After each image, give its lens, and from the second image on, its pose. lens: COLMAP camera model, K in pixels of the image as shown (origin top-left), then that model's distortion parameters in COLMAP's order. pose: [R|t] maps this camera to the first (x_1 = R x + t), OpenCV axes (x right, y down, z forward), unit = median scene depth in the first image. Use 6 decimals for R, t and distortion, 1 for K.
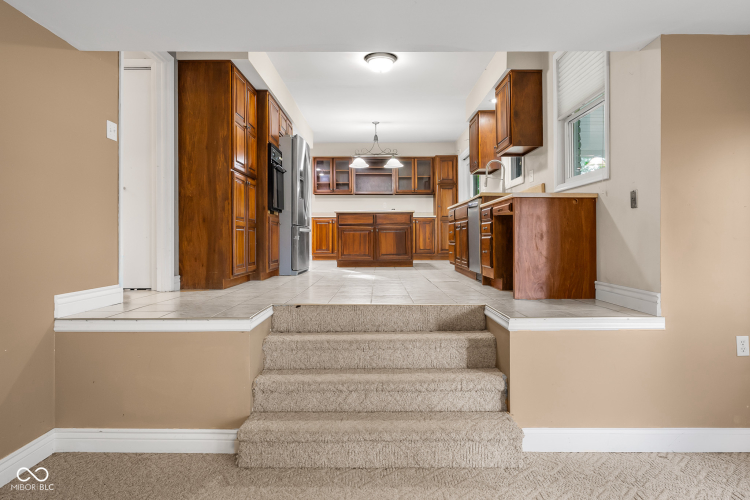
lens RADIAL K [[480.0, 0, 389.5], [0, 480.0, 235.2], [0, 0, 1]] dist [-0.018957, -0.000206]
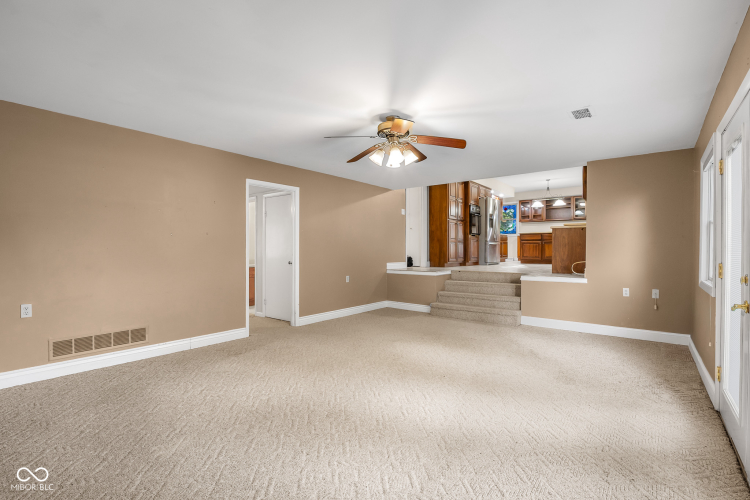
lens RADIAL K [[353.0, 0, 372.2], [0, 353.0, 254.1], [0, 0, 1]] dist [-0.016259, 0.000002]
pose [[0.766558, 0.009176, -0.642109, 0.295391], [0.002908, 0.999838, 0.017759, 0.005117], [0.642168, -0.015481, 0.766407, -0.356005]]
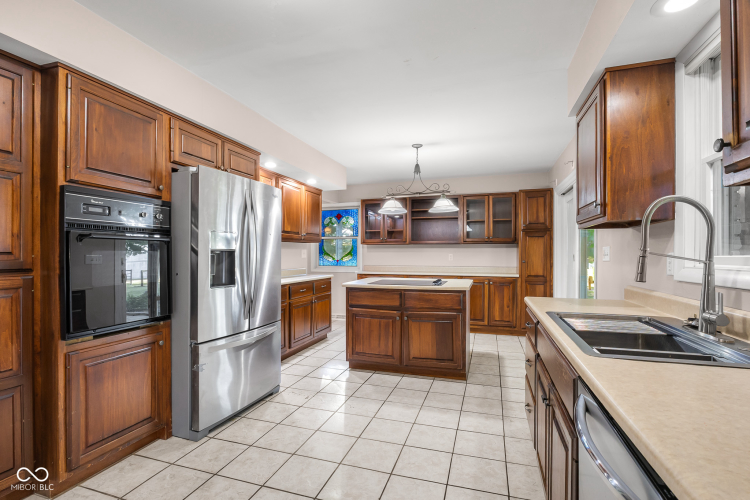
lens RADIAL K [[353.0, 0, 381.4], [0, 353.0, 255.0], [0, 0, 1]] dist [-0.016259, 0.000002]
pose [[0.949724, 0.004158, -0.313061, 0.078311], [-0.001825, 0.999968, 0.007745, -0.086477], [0.313083, -0.006784, 0.949702, 0.518572]]
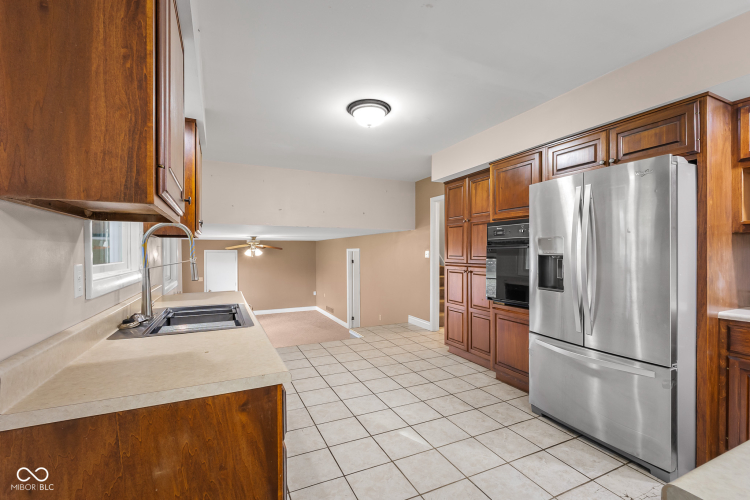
lens RADIAL K [[330.1, 0, 377.7], [0, 330.1, 253.7], [0, 0, 1]] dist [-0.005549, 0.001160]
pose [[-0.911974, 0.005289, -0.410215, 0.119358], [0.006335, 0.999979, -0.001191, -0.089777], [0.410200, -0.003685, -0.911988, 0.956942]]
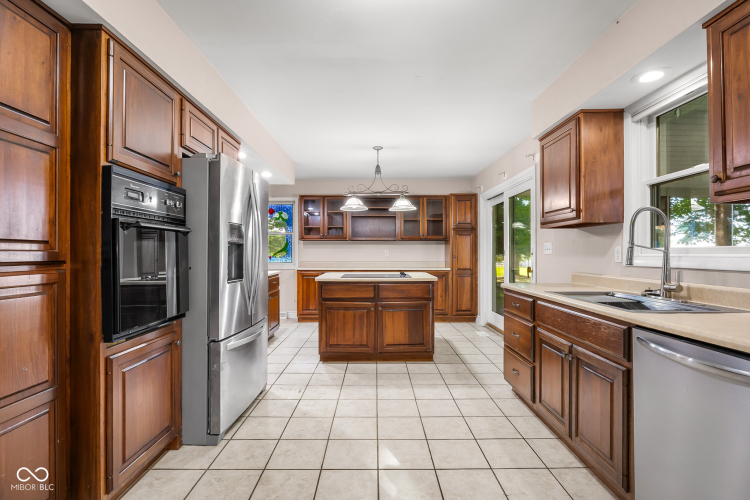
lens RADIAL K [[353.0, 0, 379.5], [0, 353.0, 251.5], [0, 0, 1]] dist [-0.016259, 0.000002]
pose [[0.999968, 0.003786, -0.007002, -0.021924], [-0.003766, 0.999989, 0.002882, -0.082408], [0.007012, -0.002855, 0.999971, 0.475548]]
